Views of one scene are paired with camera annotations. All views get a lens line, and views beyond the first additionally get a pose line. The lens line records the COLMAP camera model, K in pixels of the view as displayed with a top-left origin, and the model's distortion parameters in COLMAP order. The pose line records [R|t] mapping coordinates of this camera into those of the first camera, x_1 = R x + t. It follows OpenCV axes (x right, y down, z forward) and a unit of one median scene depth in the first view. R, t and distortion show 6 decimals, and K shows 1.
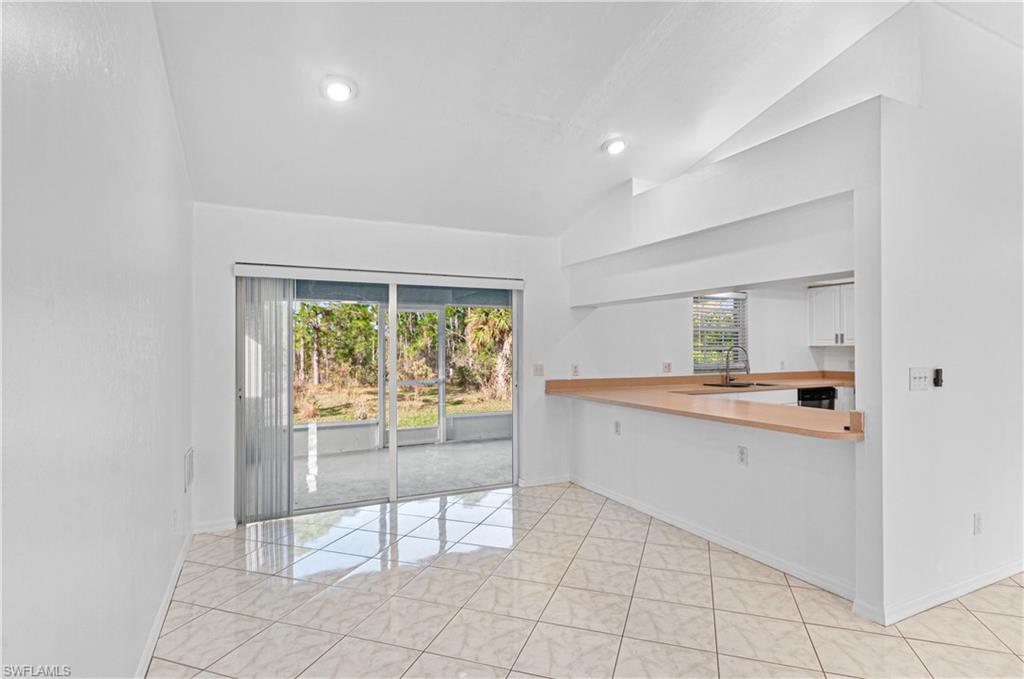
lens RADIAL K [[523.3, 0, 510.2], [0, 523.3, 346.7], [0, 0, 1]] dist [0.016263, 0.000247]
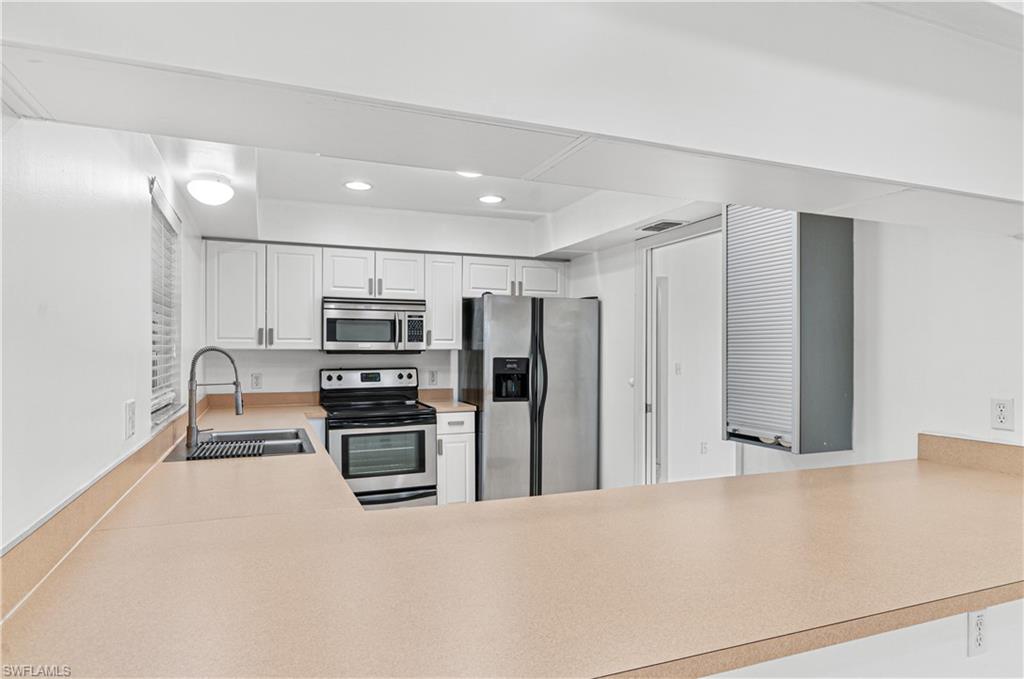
lens RADIAL K [[608.1, 0, 512.6], [0, 608.1, 352.8], [0, 0, 1]] dist [0.003732, 0.000018]
pose [[0.070458, 0.001188, 0.997514, -0.018223], [-0.004326, 0.999990, -0.000885, 0.001509], [-0.997505, -0.004253, 0.070462, 0.639032]]
